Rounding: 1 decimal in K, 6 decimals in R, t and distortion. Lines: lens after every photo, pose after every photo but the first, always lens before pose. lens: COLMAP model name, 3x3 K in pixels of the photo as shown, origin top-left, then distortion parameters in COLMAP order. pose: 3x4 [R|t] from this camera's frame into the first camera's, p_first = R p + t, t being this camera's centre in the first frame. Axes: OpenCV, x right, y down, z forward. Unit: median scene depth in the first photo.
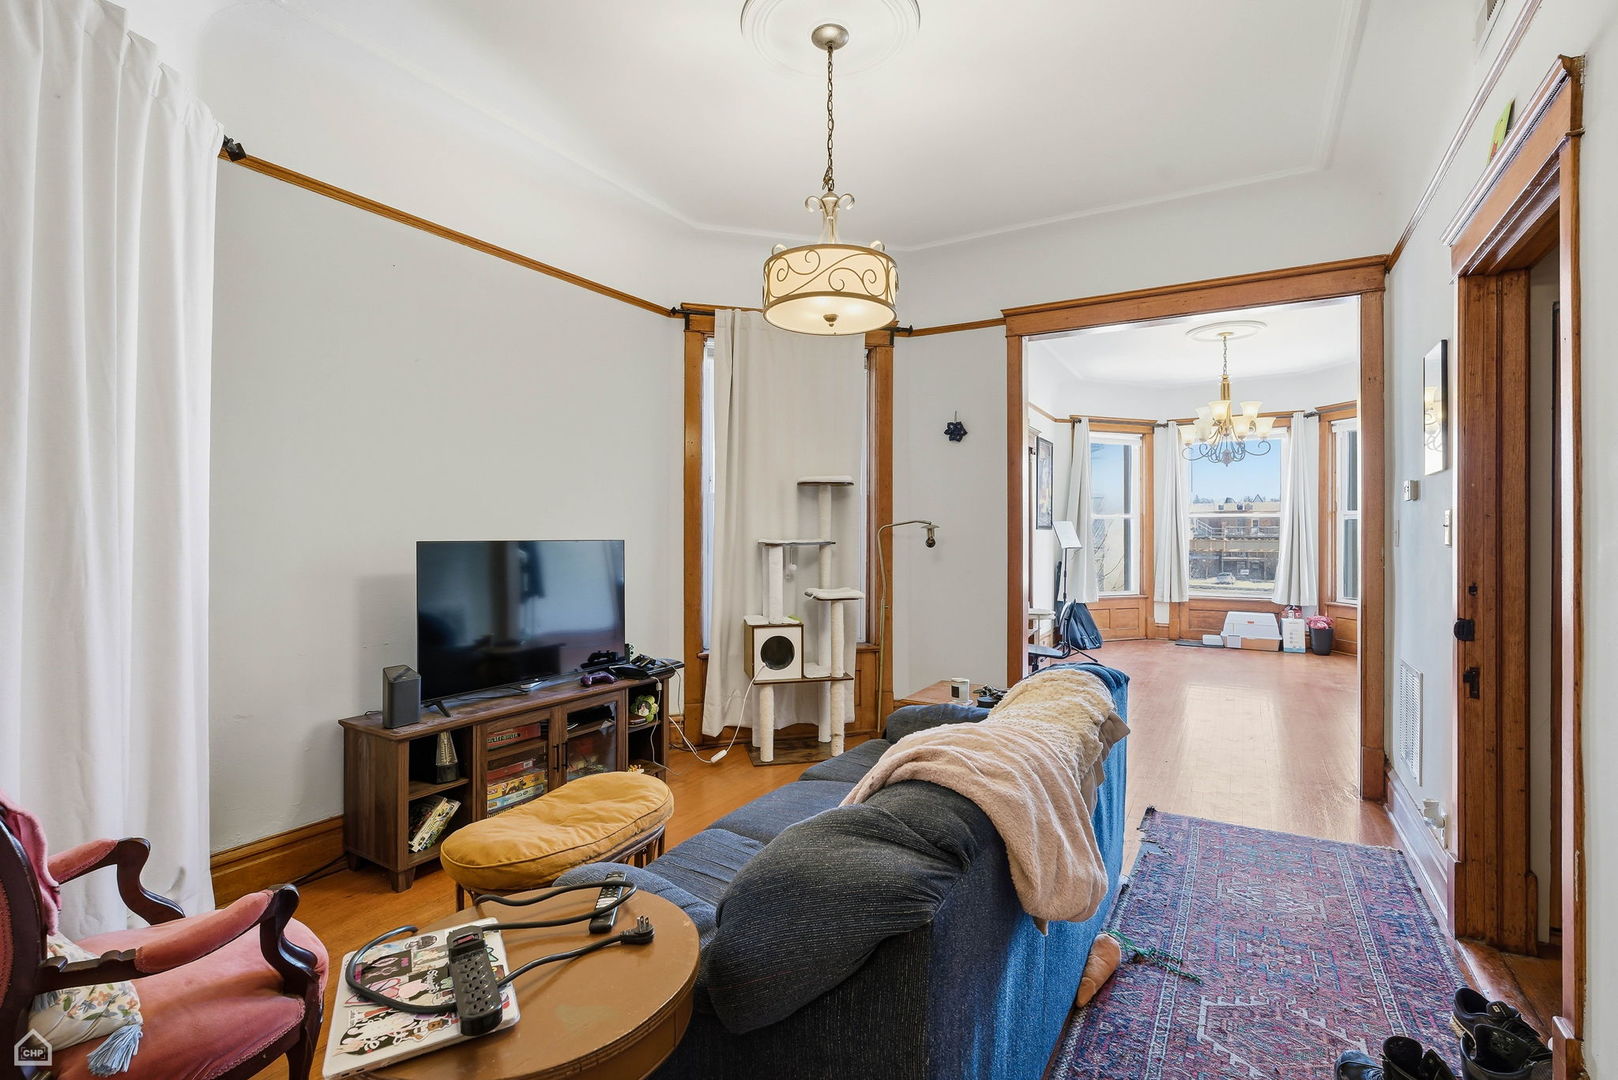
lens RADIAL K [[733.2, 0, 815.4], [0, 733.2, 540.0], [0, 0, 1]] dist [-0.011513, 0.000354]
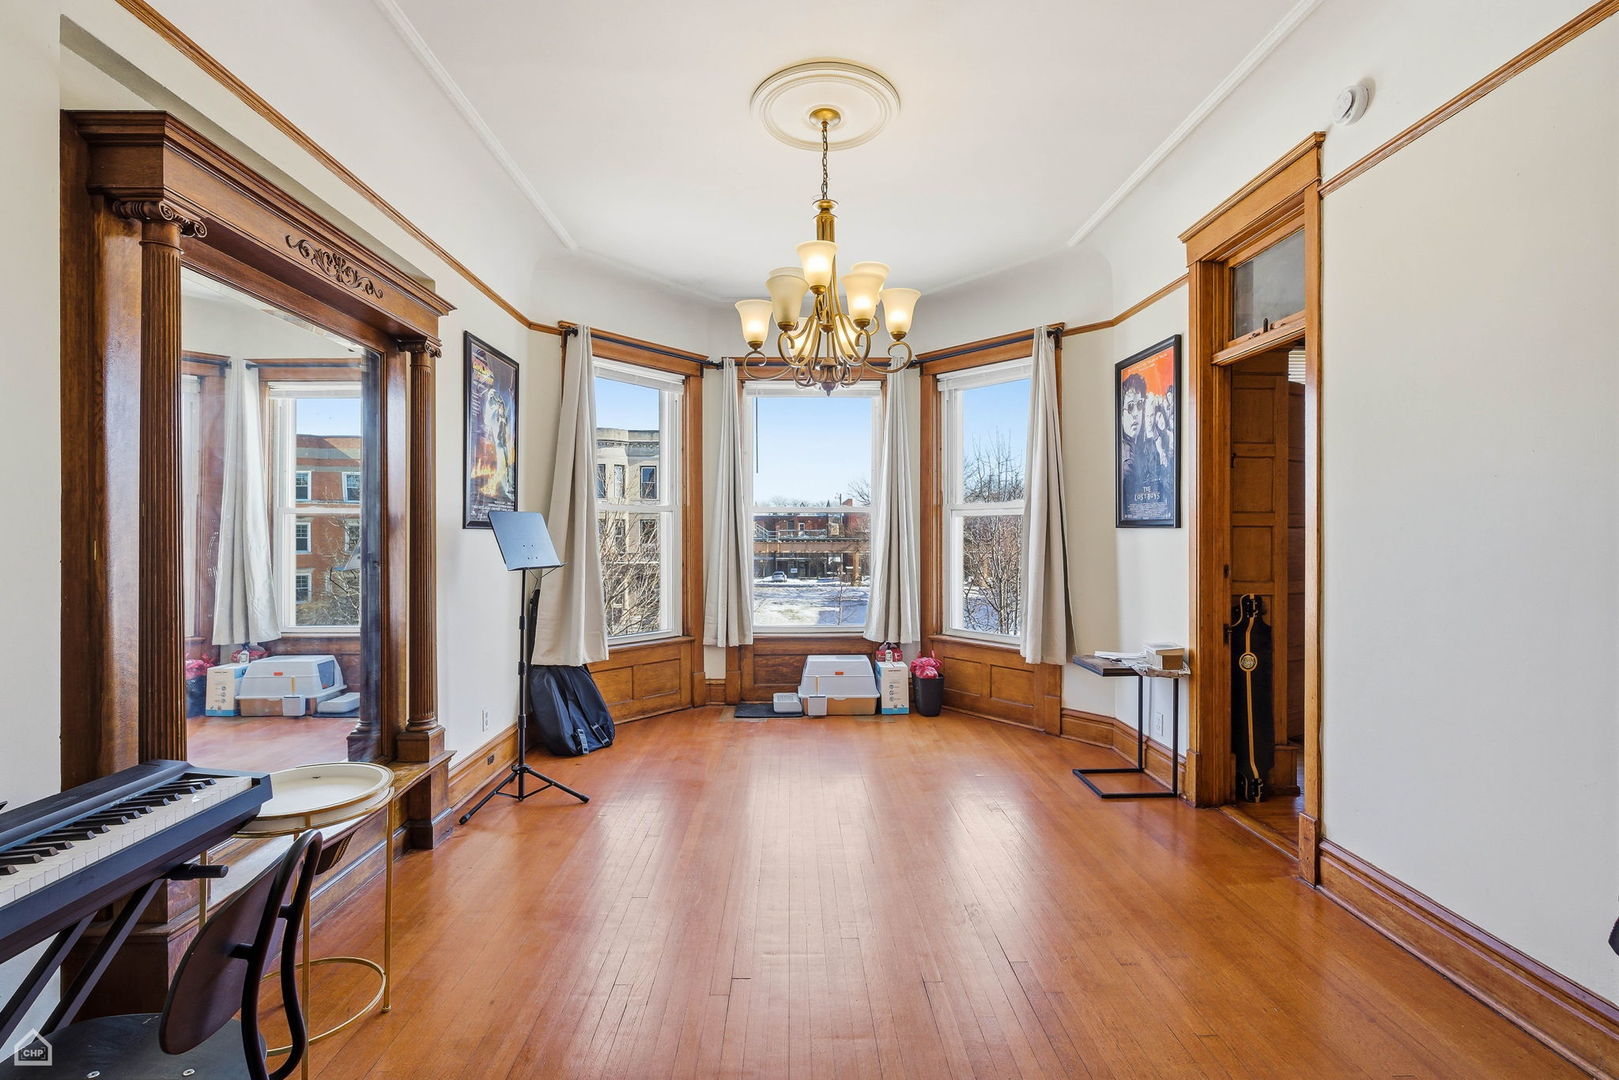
lens RADIAL K [[733.7, 0, 815.9], [0, 733.7, 540.0], [0, 0, 1]] dist [-0.011513, 0.000354]
pose [[0.845768, -0.002755, 0.533544, 0.219996], [0.005202, 0.999982, -0.003082, -0.003877], [-0.533526, 0.005382, 0.845767, 0.437687]]
